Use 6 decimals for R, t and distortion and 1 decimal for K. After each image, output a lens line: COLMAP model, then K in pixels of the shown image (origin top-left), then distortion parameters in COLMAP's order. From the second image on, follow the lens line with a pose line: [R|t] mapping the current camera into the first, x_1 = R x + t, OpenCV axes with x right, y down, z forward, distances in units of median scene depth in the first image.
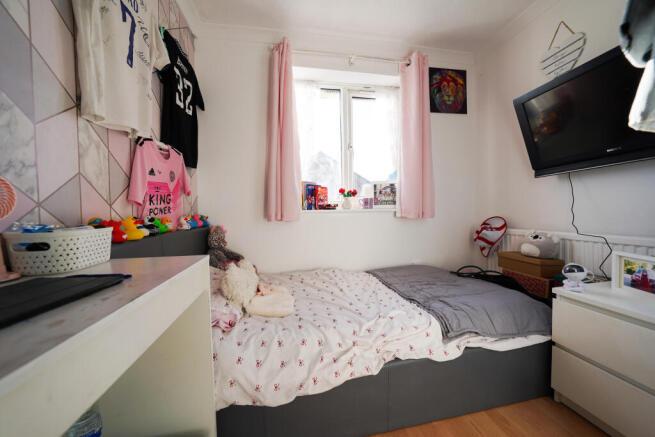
lens RADIAL K [[227.5, 0, 328.3], [0, 227.5, 220.5], [0, 0, 1]] dist [-0.018410, -0.000030]
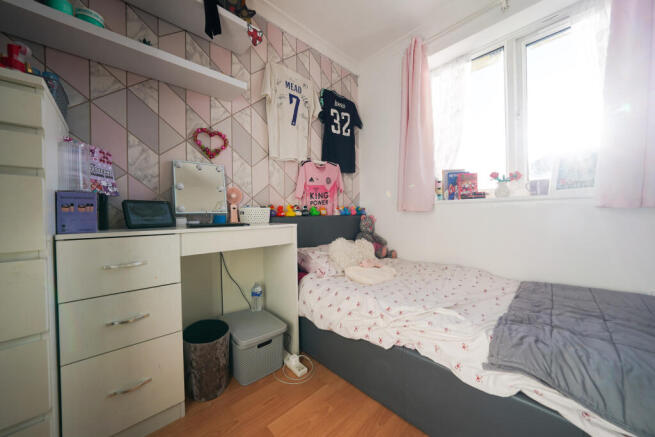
lens RADIAL K [[228.9, 0, 327.5], [0, 228.9, 218.5], [0, 0, 1]] dist [-0.014390, 0.000079]
pose [[0.554530, 0.025447, -0.831775, 0.620838], [-0.029014, 0.999516, 0.011236, 0.047807], [0.831658, 0.017903, 0.555000, 0.115970]]
